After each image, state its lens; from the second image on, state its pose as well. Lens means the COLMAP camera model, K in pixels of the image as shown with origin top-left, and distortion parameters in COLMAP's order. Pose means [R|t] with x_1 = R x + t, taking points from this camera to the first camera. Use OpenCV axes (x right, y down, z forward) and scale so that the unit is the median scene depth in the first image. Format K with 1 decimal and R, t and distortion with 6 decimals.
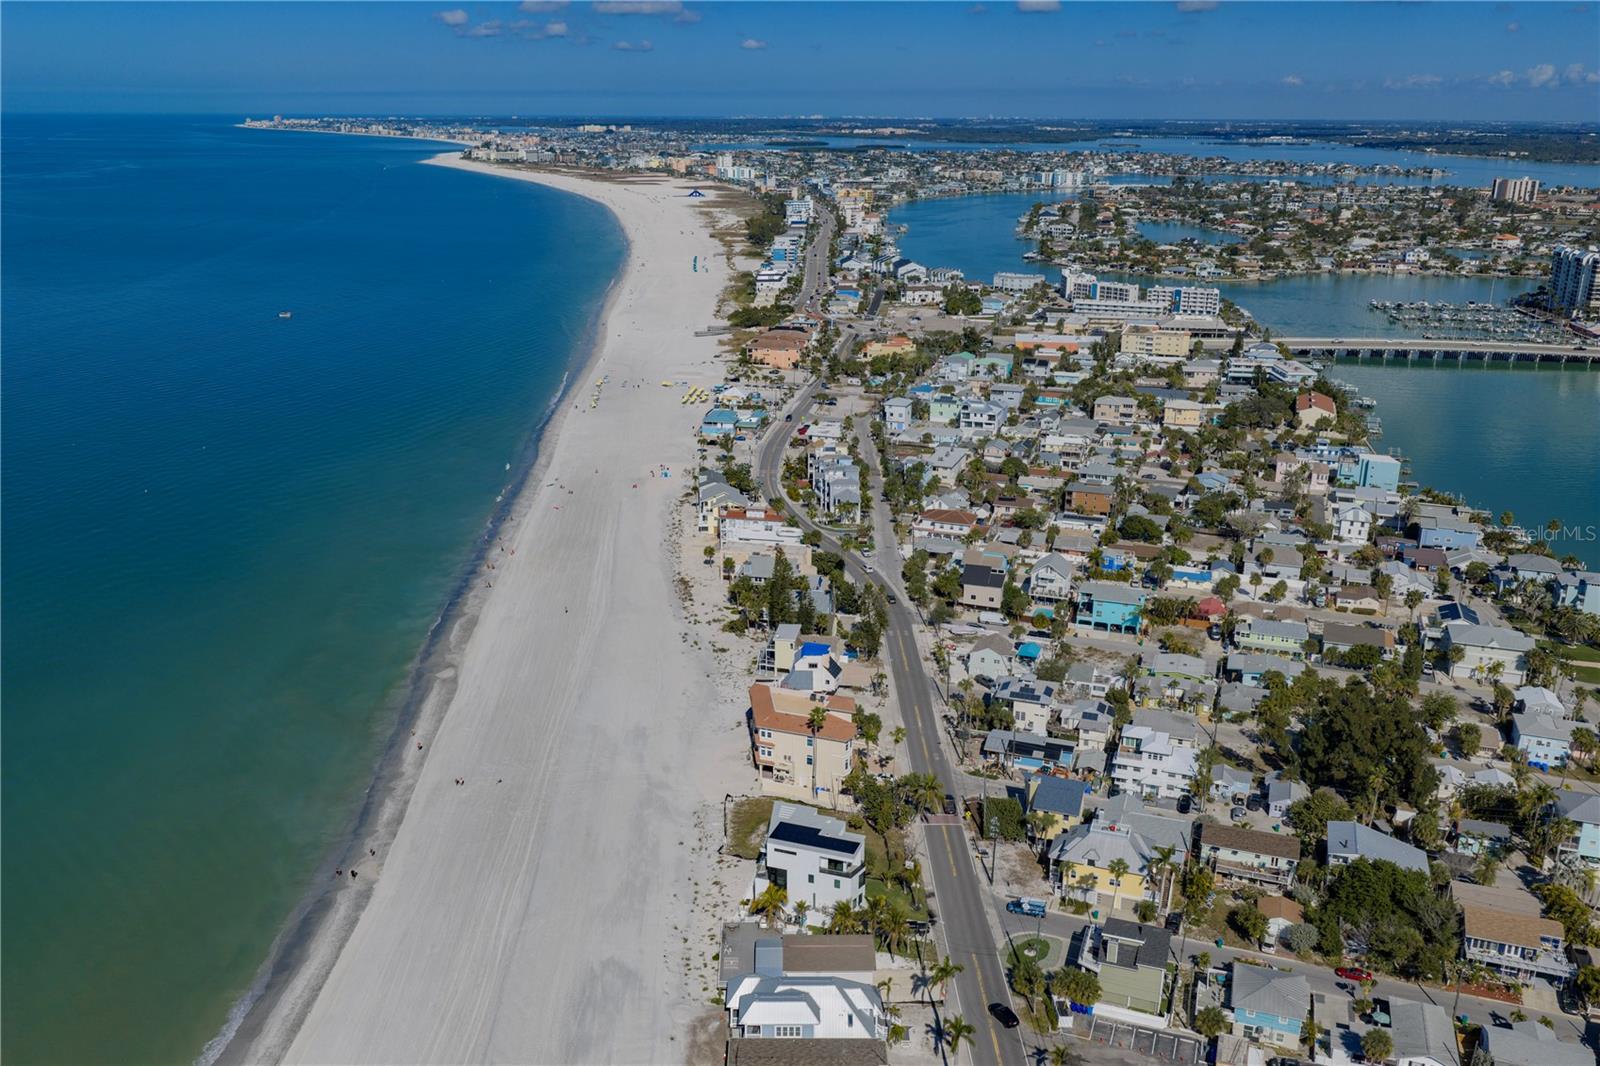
lens RADIAL K [[1315.5, 0, 800.0], [0, 1315.5, 533.0], [0, 0, 1]] dist [0.012441, -0.024261]
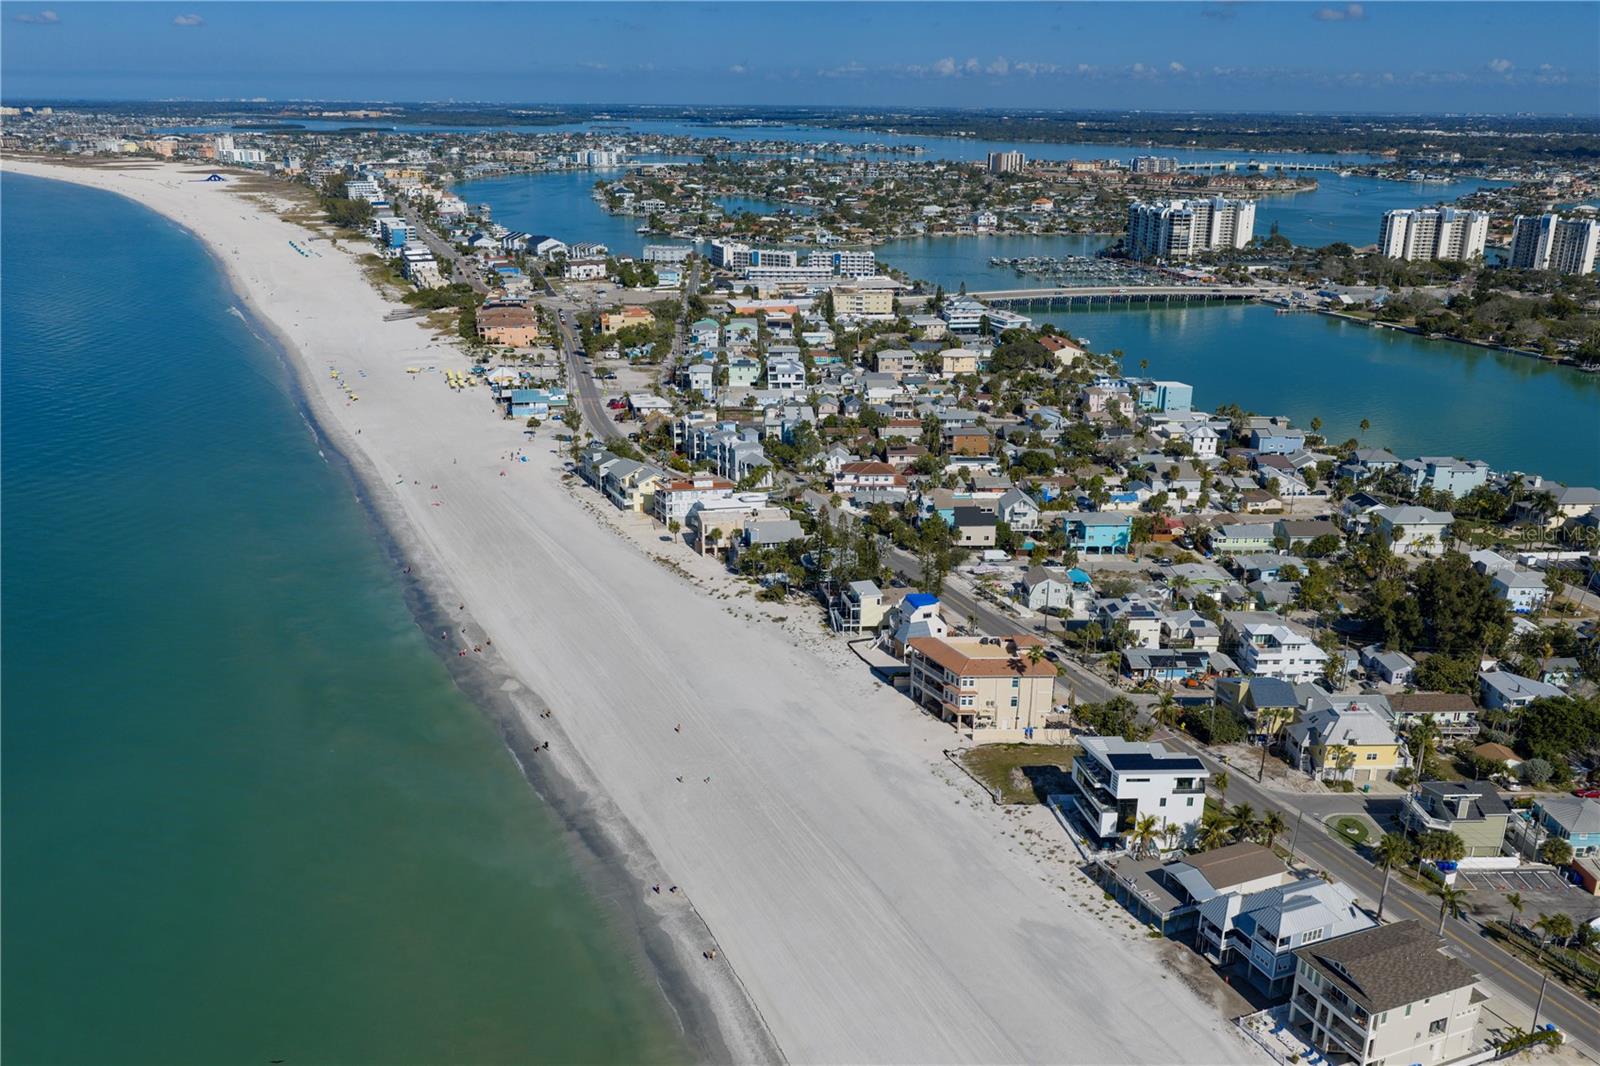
lens RADIAL K [[1315.5, 0, 800.0], [0, 1315.5, 533.0], [0, 0, 1]] dist [0.012441, -0.024261]
pose [[0.927487, -0.112897, 0.356403, -0.211398], [0.109054, 0.993555, 0.030929, -0.000434], [-0.357597, 0.010181, 0.933820, 0.059392]]
